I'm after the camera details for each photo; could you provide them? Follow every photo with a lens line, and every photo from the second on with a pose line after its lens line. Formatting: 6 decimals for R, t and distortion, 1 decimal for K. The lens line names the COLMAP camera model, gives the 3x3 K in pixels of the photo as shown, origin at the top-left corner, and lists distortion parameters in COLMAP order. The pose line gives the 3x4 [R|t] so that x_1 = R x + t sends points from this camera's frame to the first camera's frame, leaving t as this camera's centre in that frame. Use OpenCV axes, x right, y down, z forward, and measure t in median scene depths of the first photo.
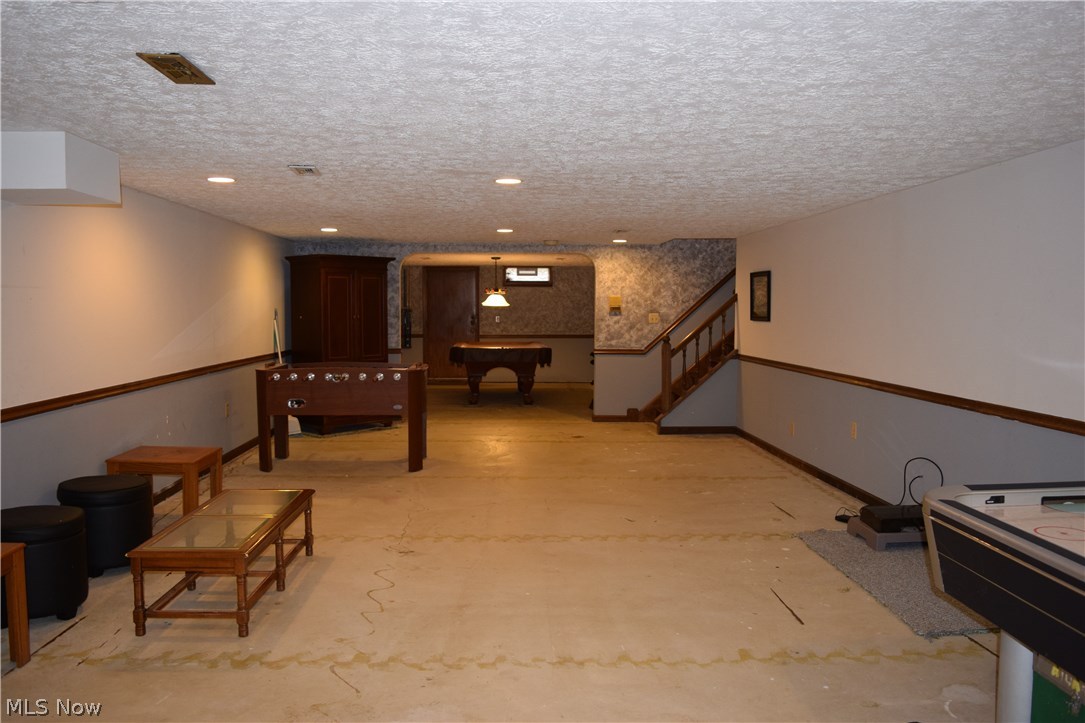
lens RADIAL K [[856.2, 0, 542.5], [0, 856.2, 361.5], [0, 0, 1]] dist [-0.084909, 0.004549]
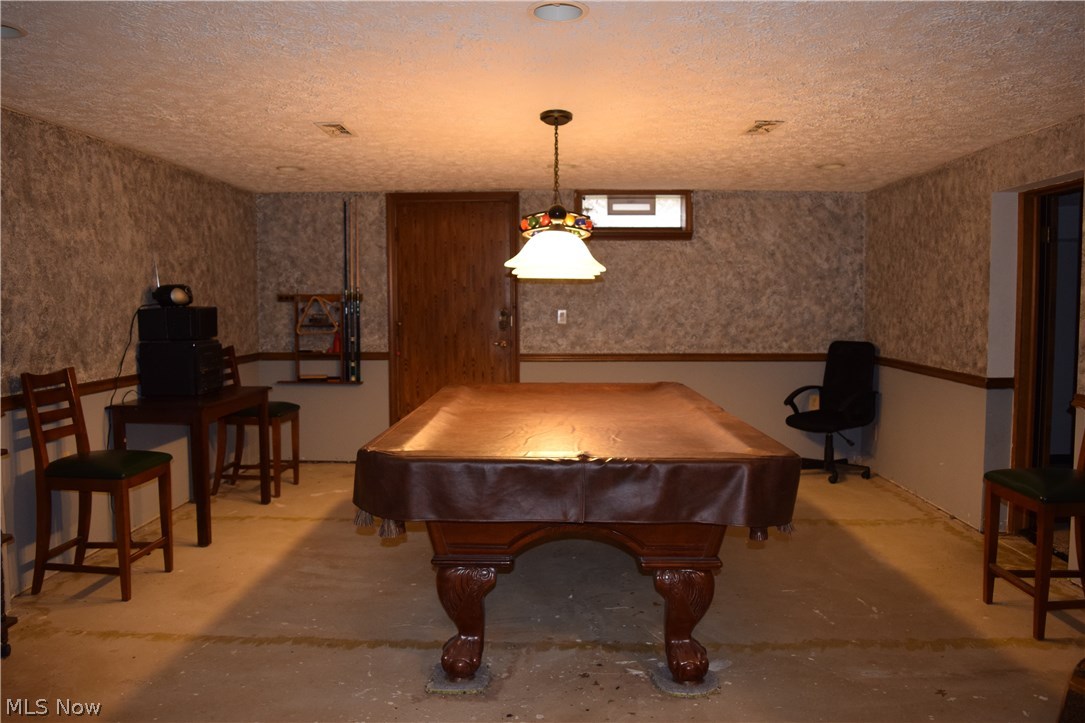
lens RADIAL K [[856.2, 0, 542.5], [0, 856.2, 361.5], [0, 0, 1]] dist [-0.084909, 0.004549]
pose [[0.997126, 0.002336, -0.075726, -0.029964], [-0.001479, 0.999934, 0.011367, -0.032032], [0.075748, -0.011223, 0.997064, 0.574998]]
